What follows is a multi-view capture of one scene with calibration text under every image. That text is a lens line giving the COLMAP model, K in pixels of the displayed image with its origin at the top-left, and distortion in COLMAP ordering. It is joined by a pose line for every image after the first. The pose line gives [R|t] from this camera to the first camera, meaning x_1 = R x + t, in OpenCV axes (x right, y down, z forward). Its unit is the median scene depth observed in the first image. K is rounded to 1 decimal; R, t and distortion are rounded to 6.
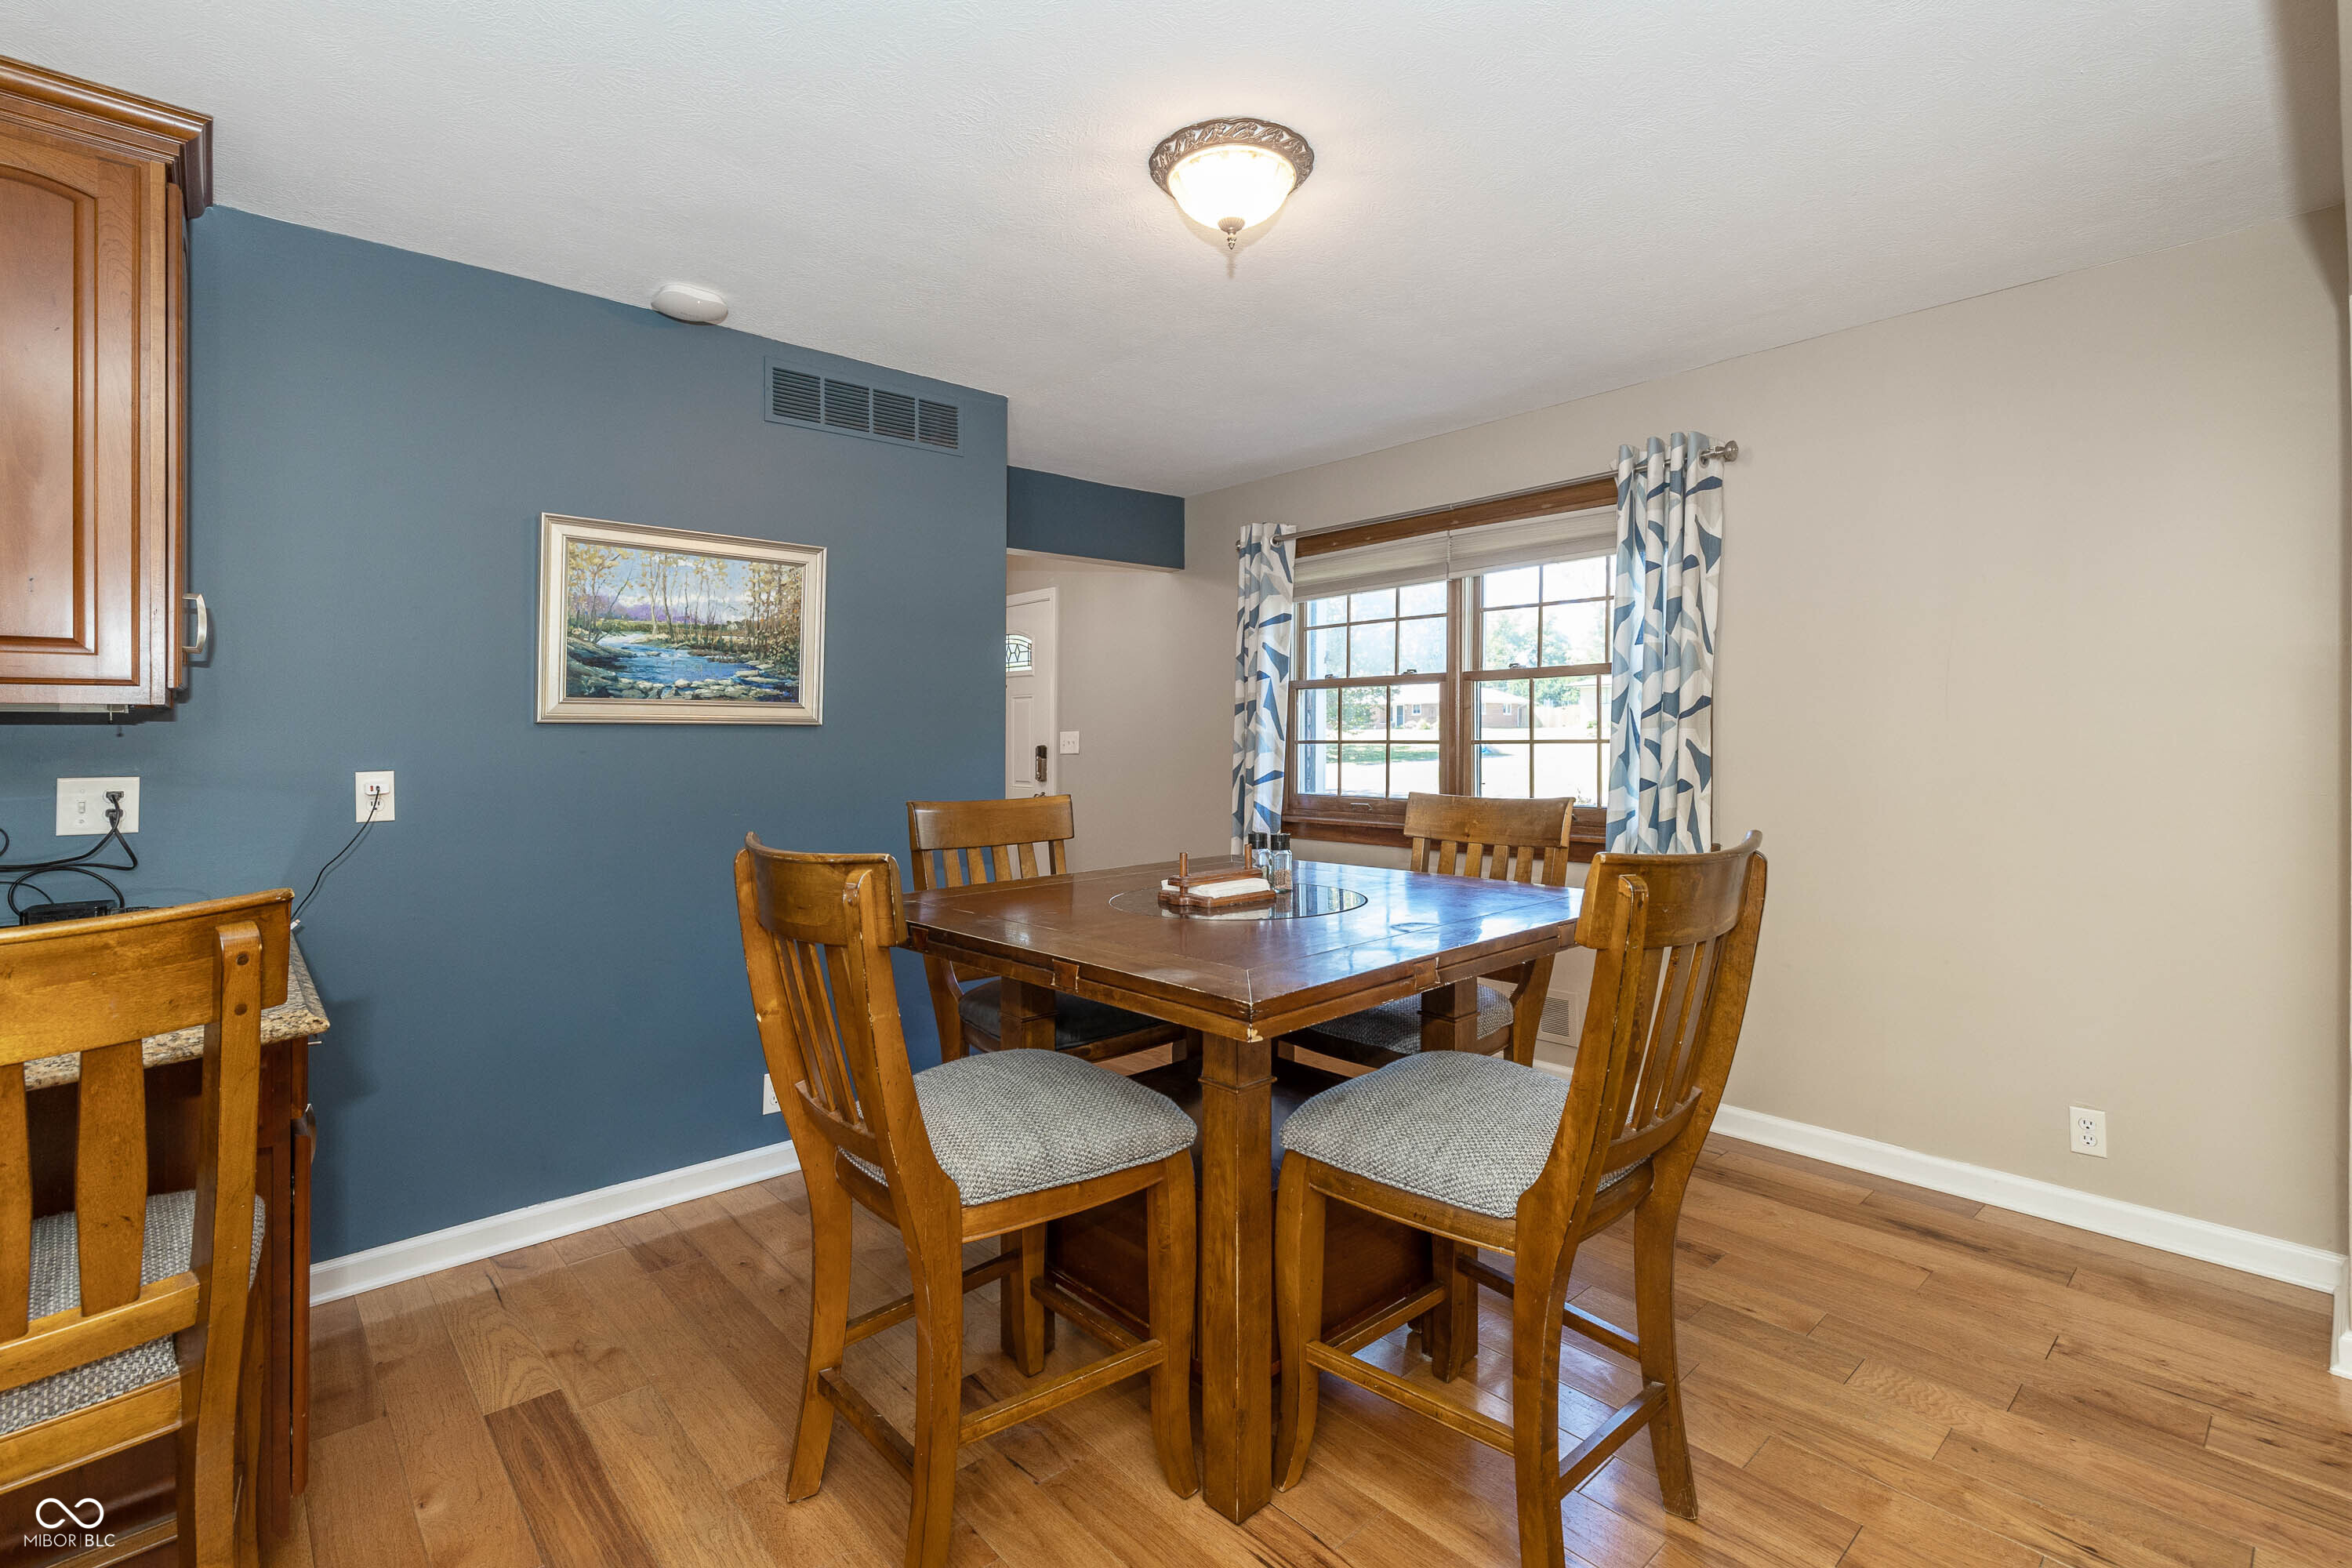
lens RADIAL K [[1058.8, 0, 1181.3], [0, 1058.8, 734.7], [0, 0, 1]] dist [-0.000140, -0.000112]
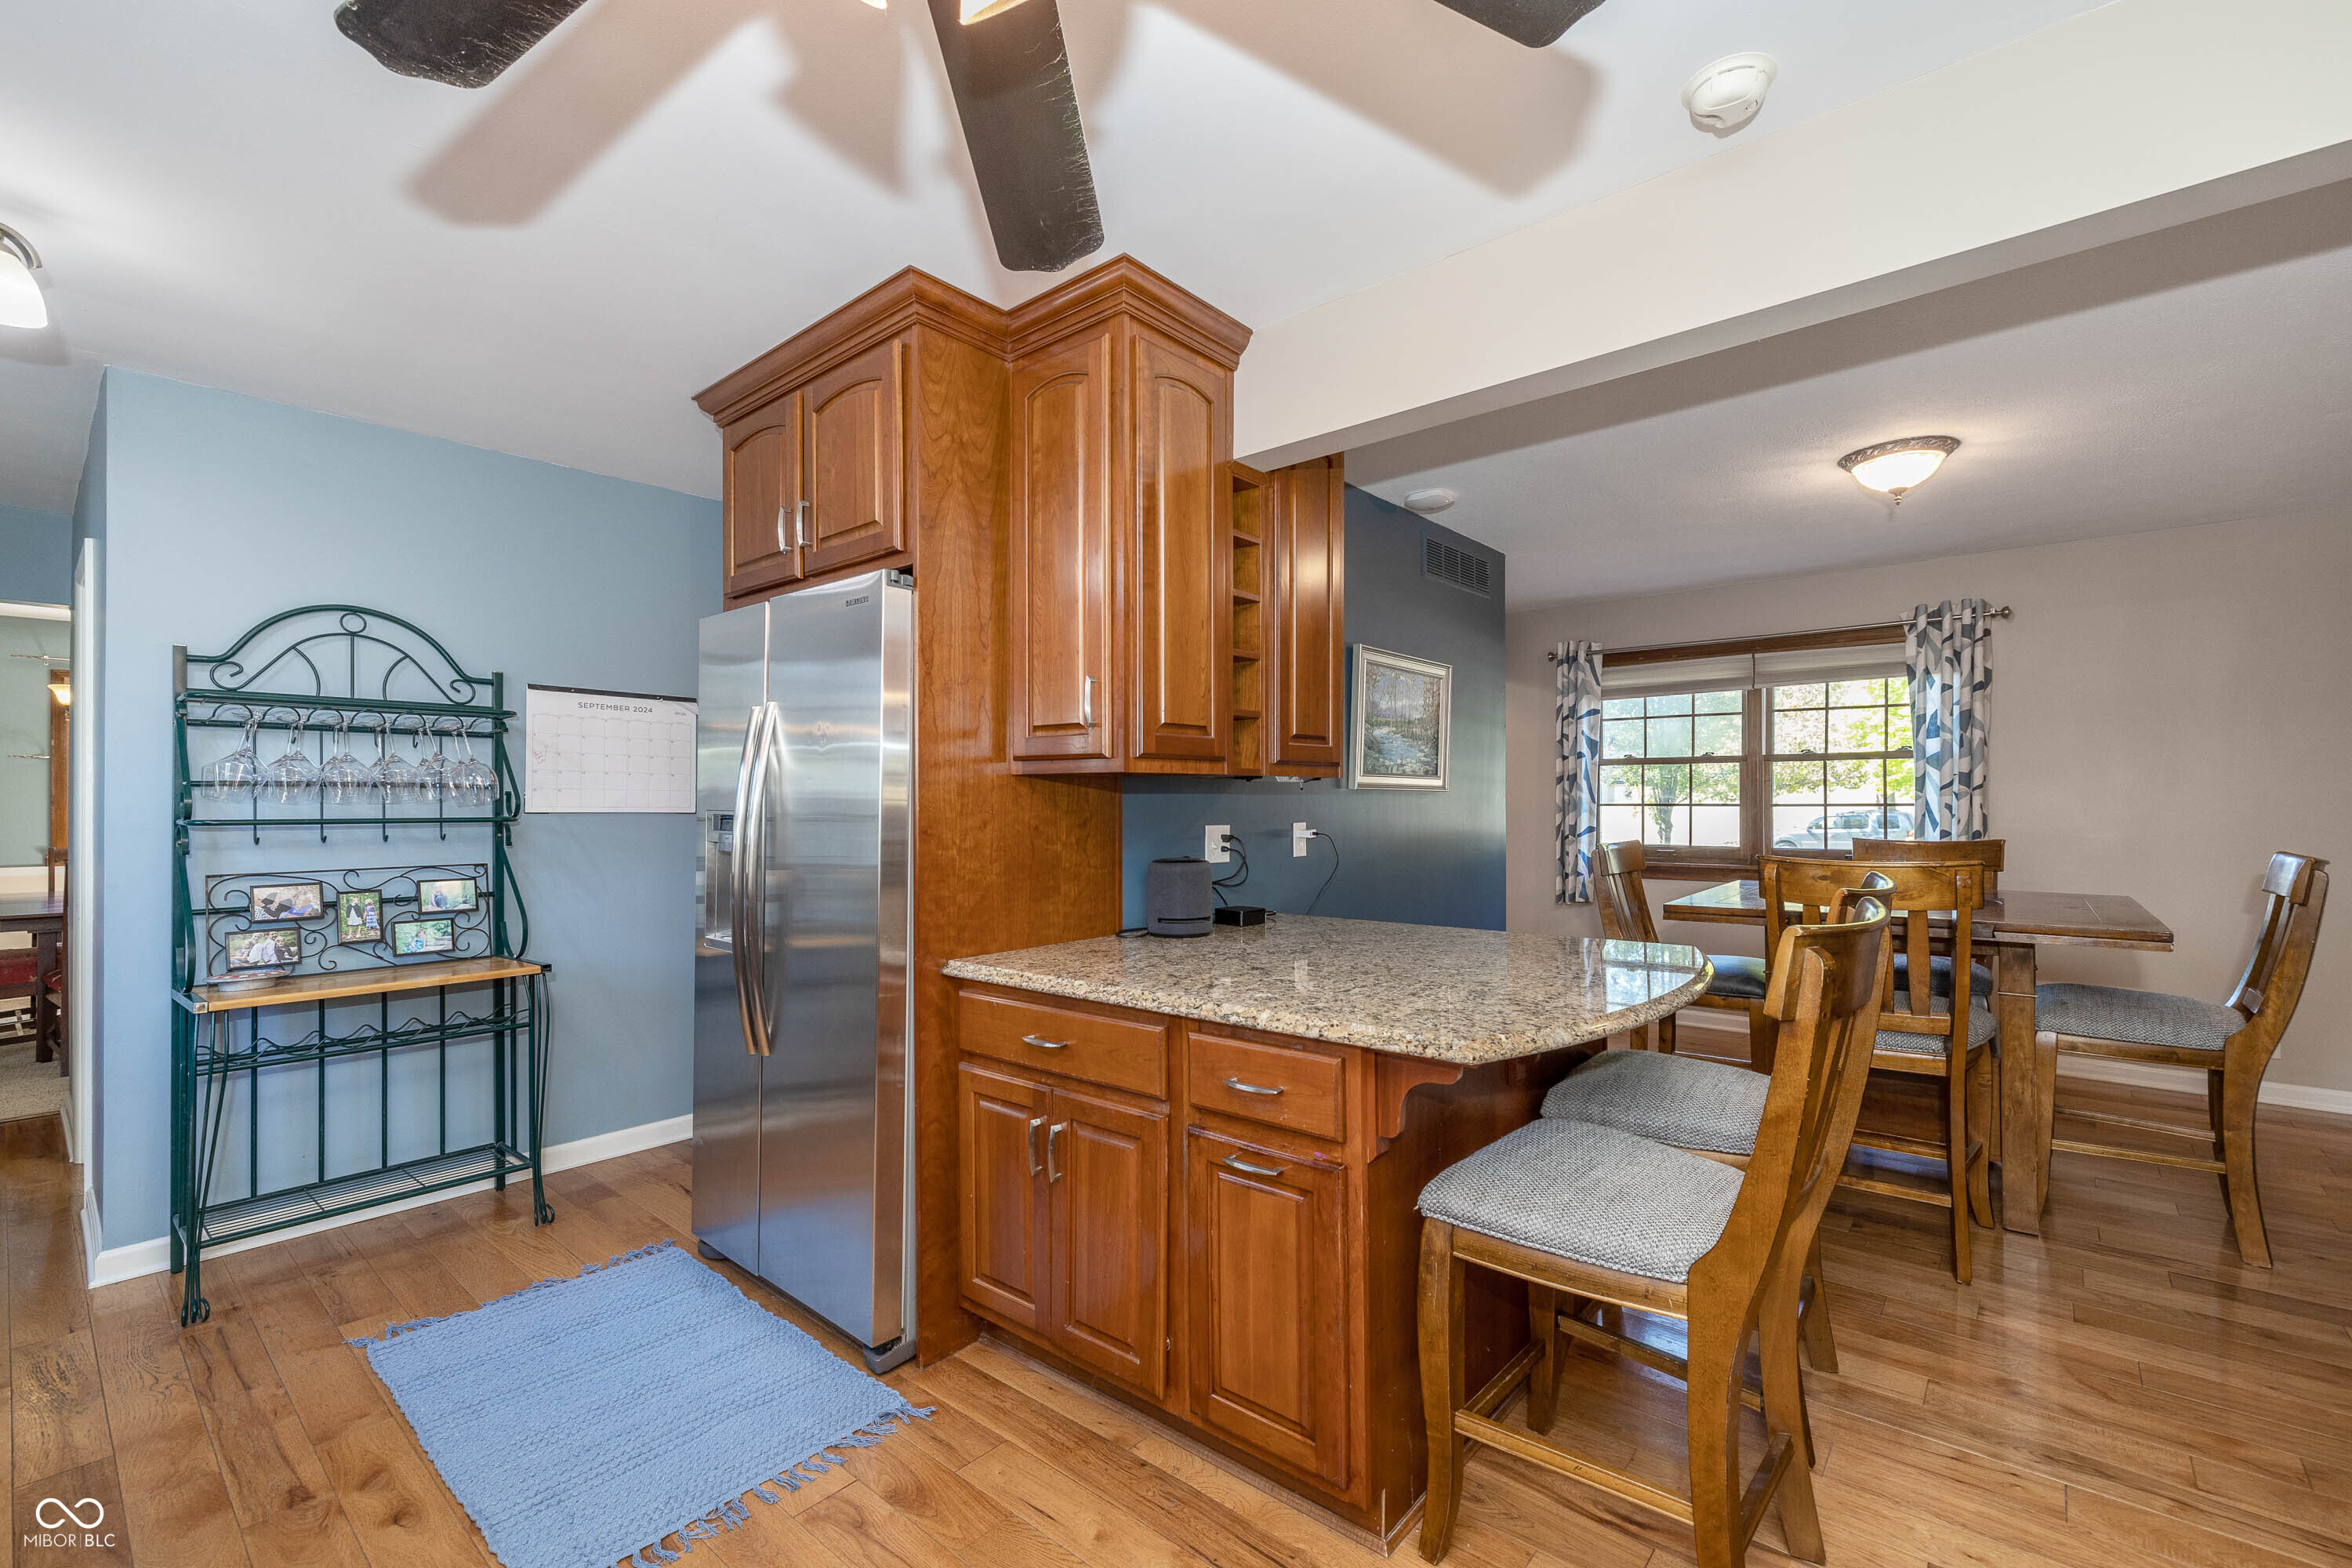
lens RADIAL K [[996.4, 0, 1180.0], [0, 996.4, 775.1], [0, 0, 1]] dist [-0.000266, -0.000160]
pose [[0.990376, 0.006718, 0.138241, -0.668618], [-0.003575, 0.999730, -0.022972, -0.000198], [-0.138358, 0.022257, 0.990132, -0.193972]]
